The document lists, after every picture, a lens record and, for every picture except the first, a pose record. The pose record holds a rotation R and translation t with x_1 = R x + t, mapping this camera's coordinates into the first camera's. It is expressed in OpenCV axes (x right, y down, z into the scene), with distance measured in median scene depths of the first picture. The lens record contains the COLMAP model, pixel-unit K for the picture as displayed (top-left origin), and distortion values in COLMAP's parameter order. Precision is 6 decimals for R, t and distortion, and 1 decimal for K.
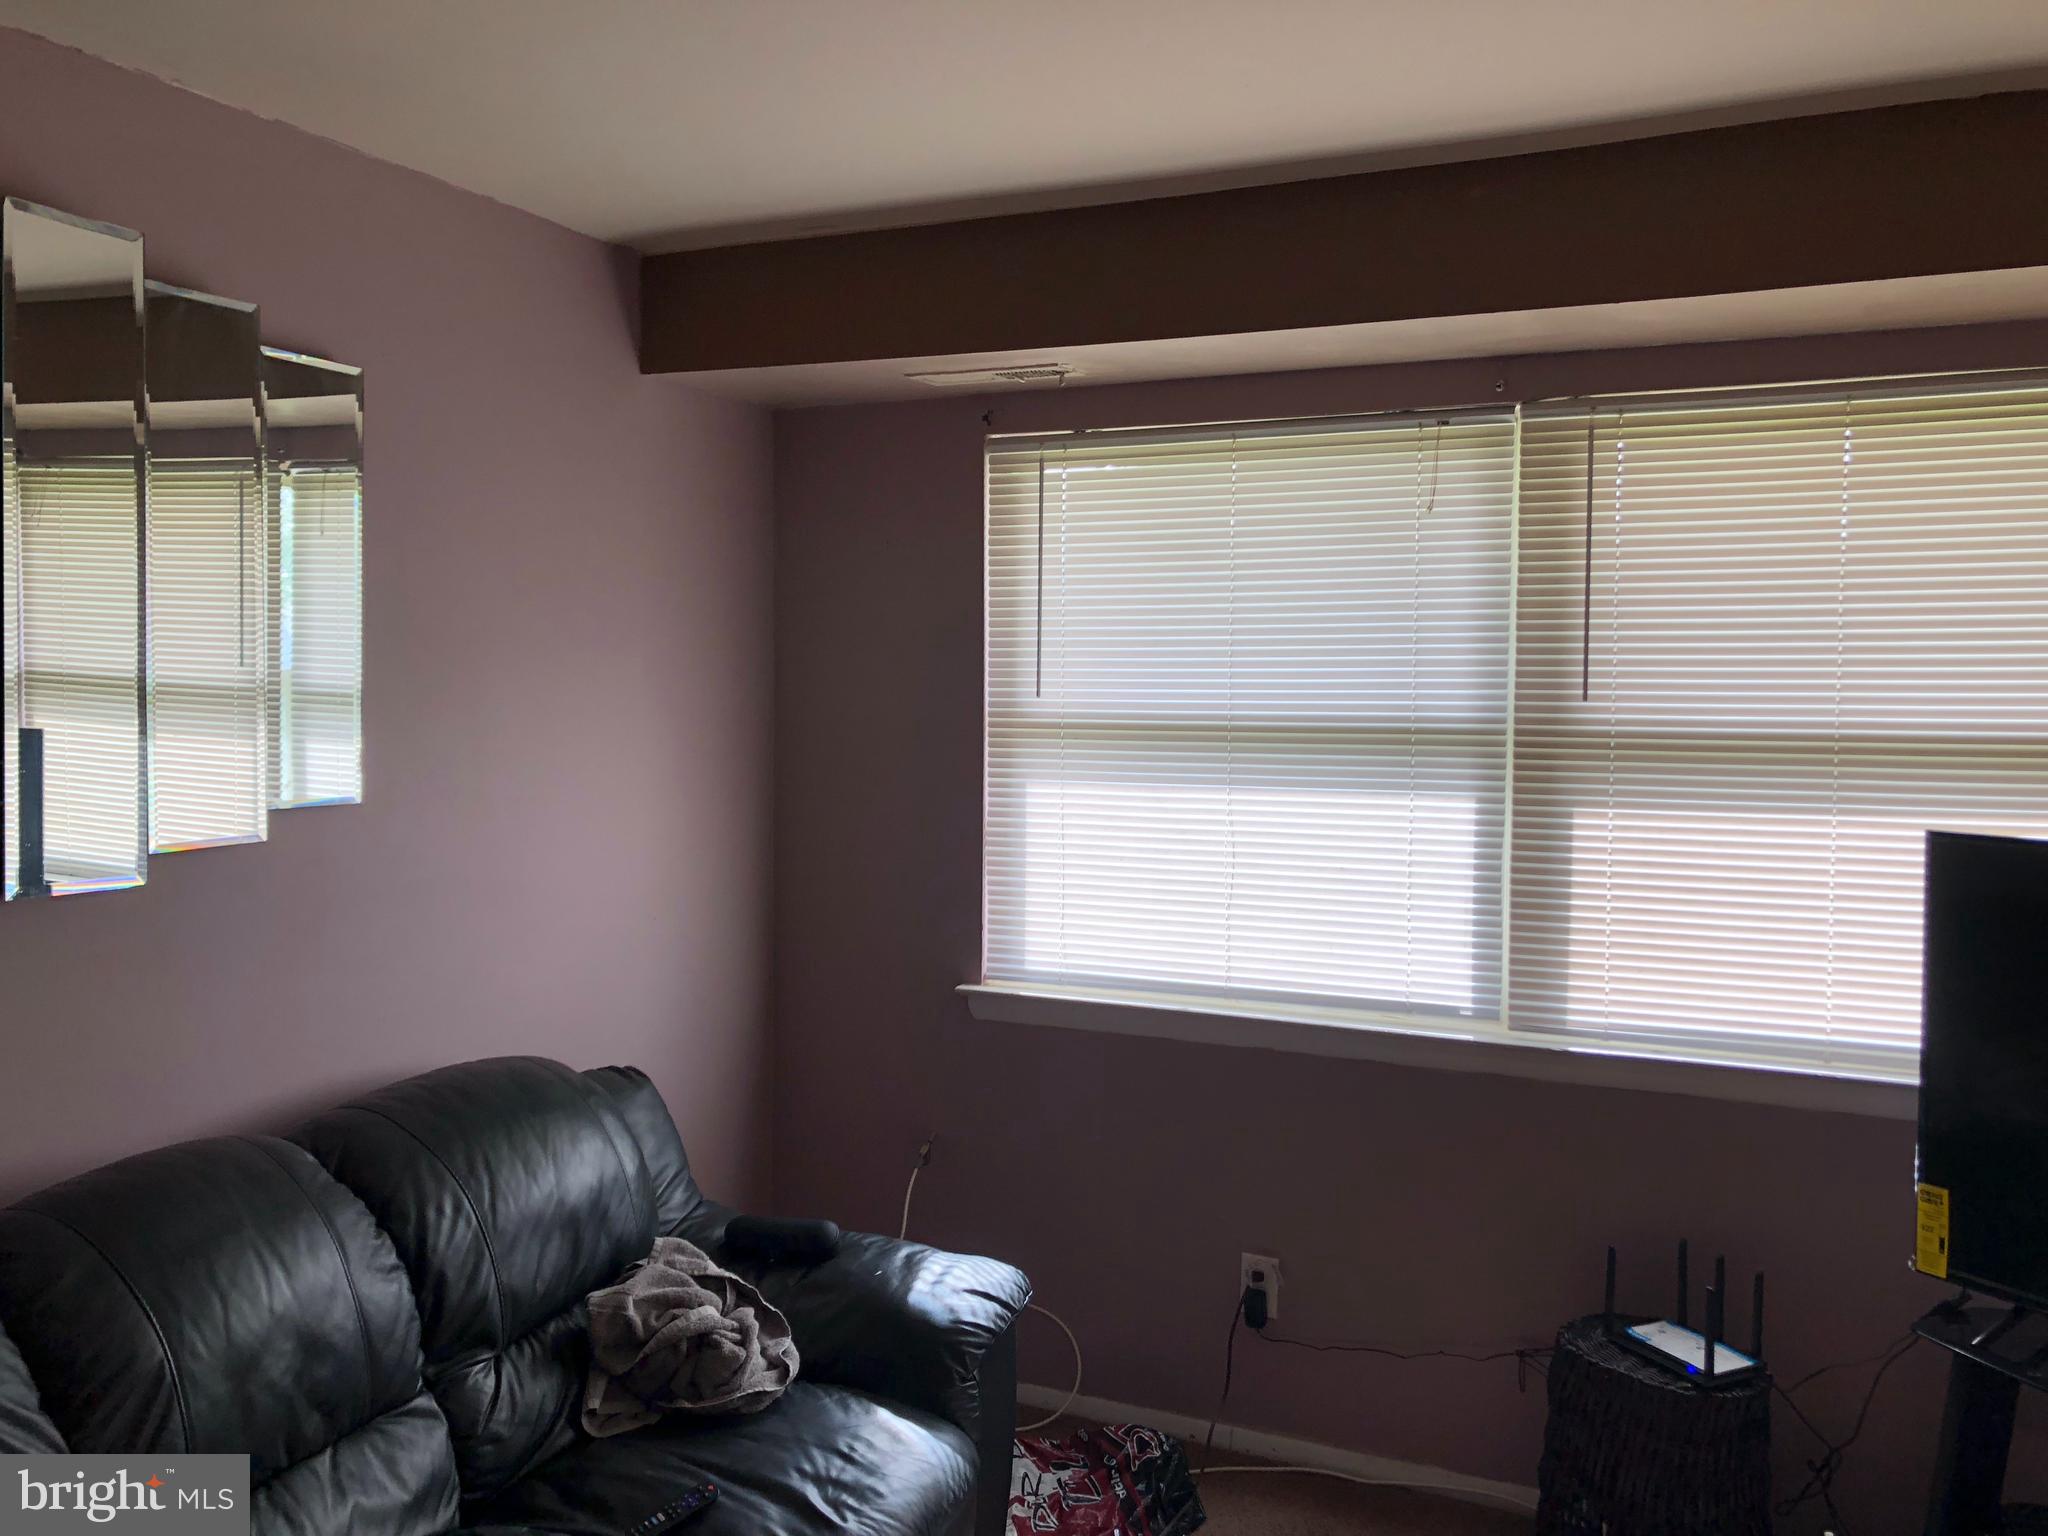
lens RADIAL K [[1681.8, 0, 1030.3], [0, 1681.8, 770.5], [0, 0, 1]] dist [0.047216, -0.050410]
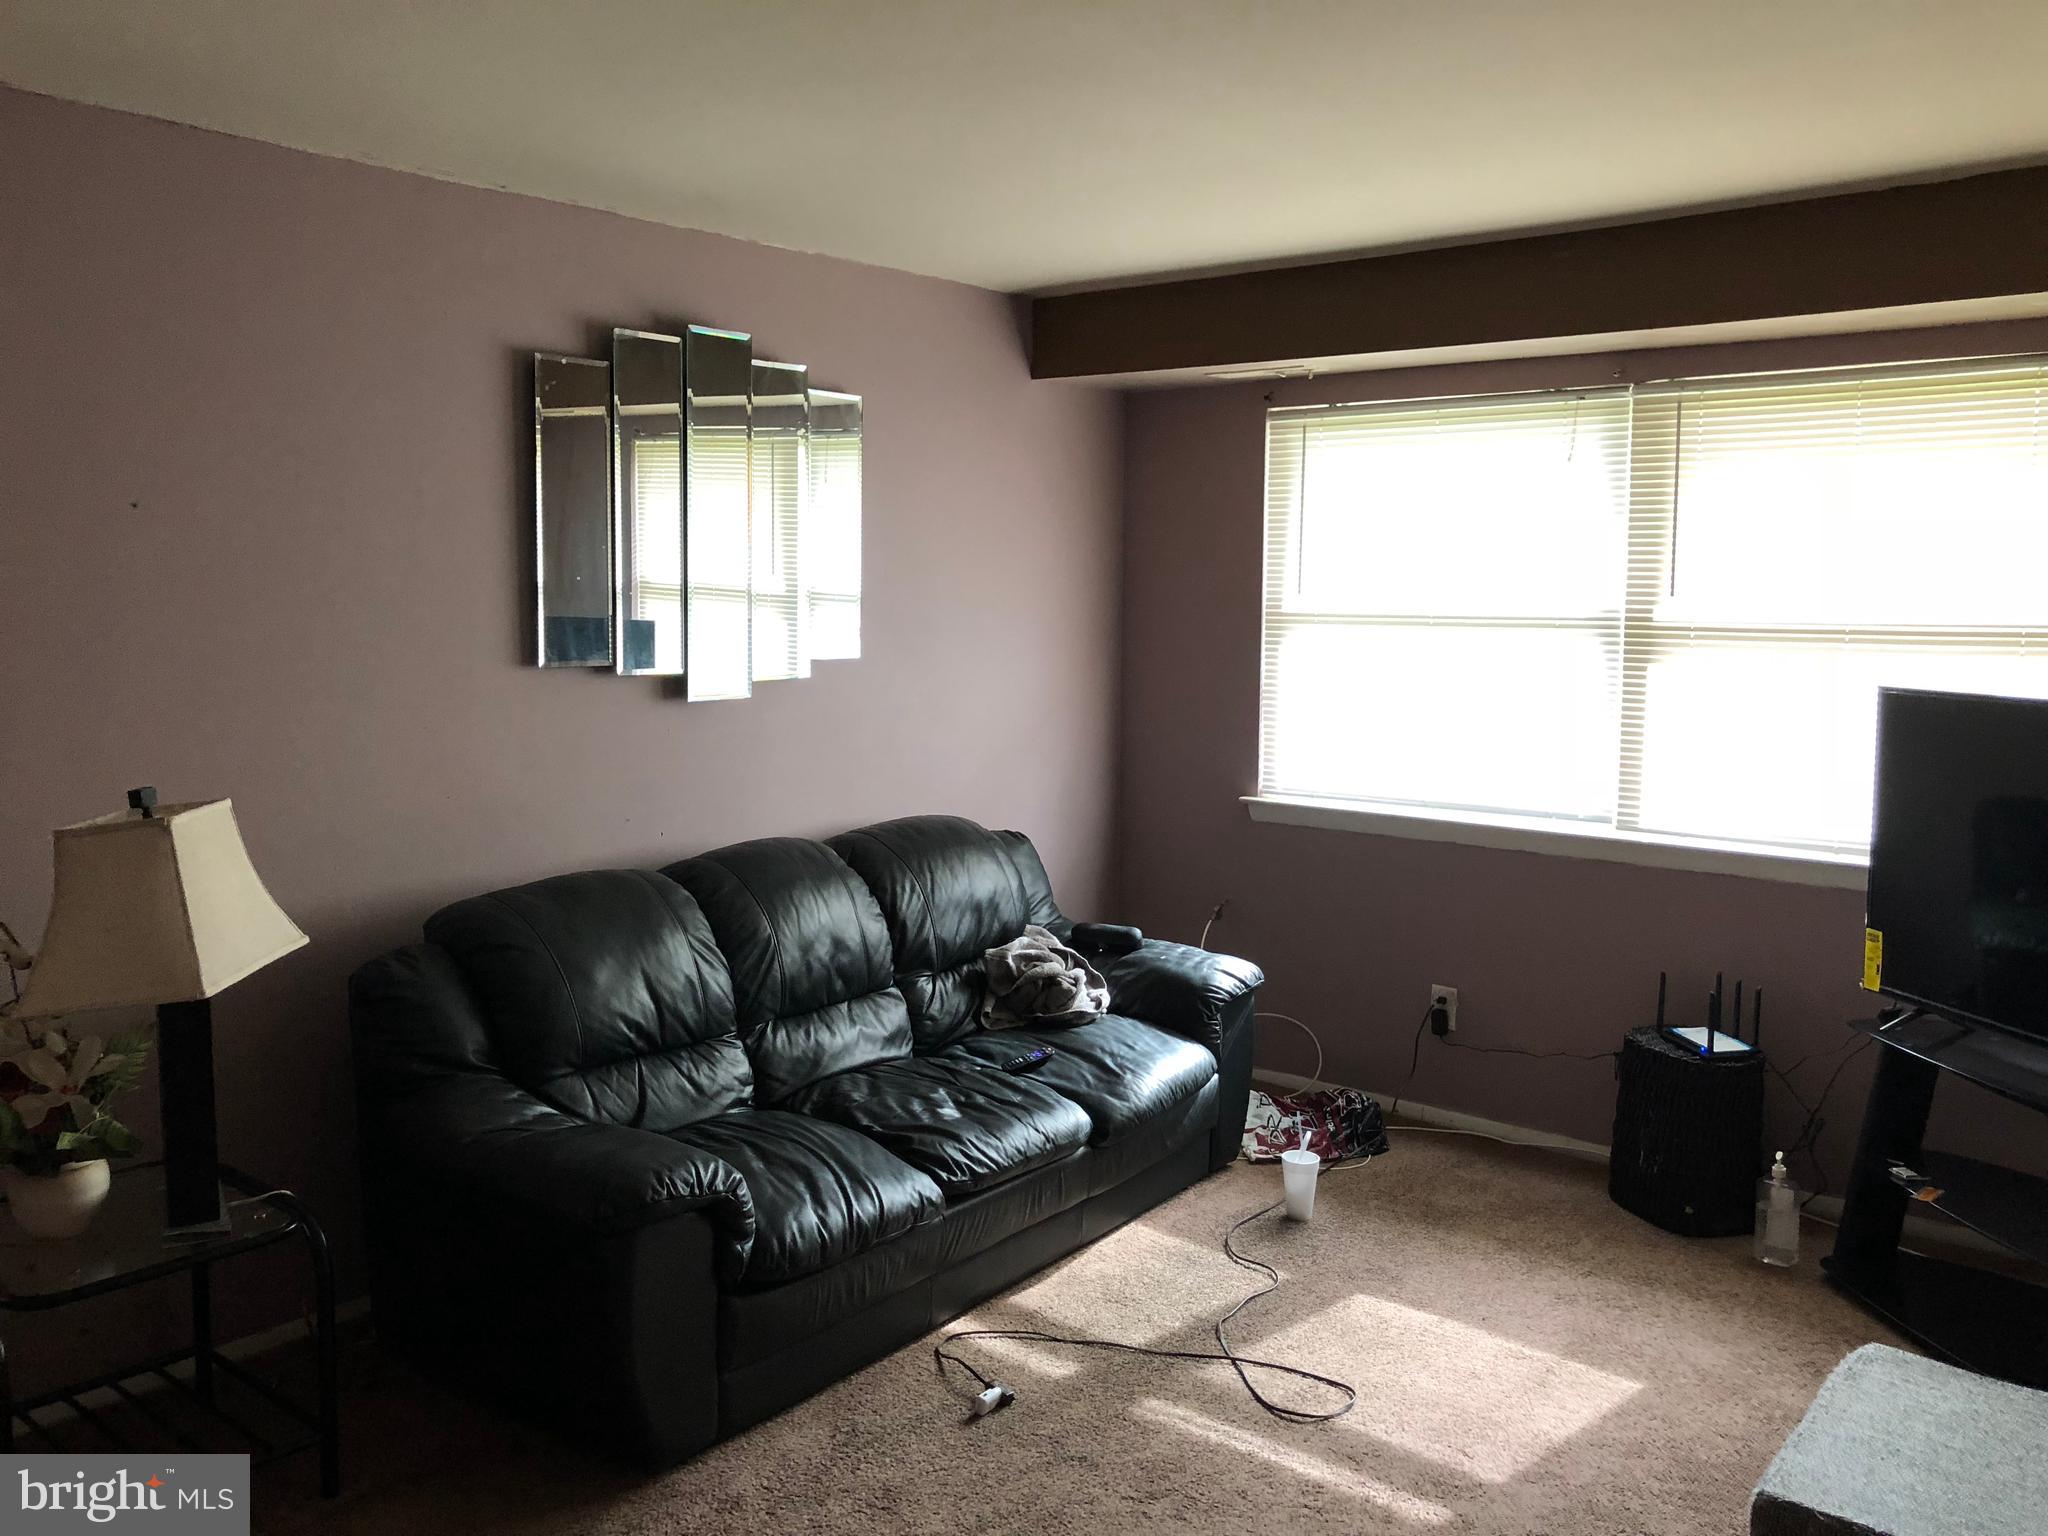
lens RADIAL K [[1662.9, 0, 1029.7], [0, 1662.9, 767.5], [0, 0, 1]] dist [0.031627, -0.054429]
pose [[0.966931, 0.025552, -0.253755, 0.178367], [-0.011129, 0.998248, 0.058115, 0.028240], [0.254796, -0.053369, 0.965521, -0.524508]]
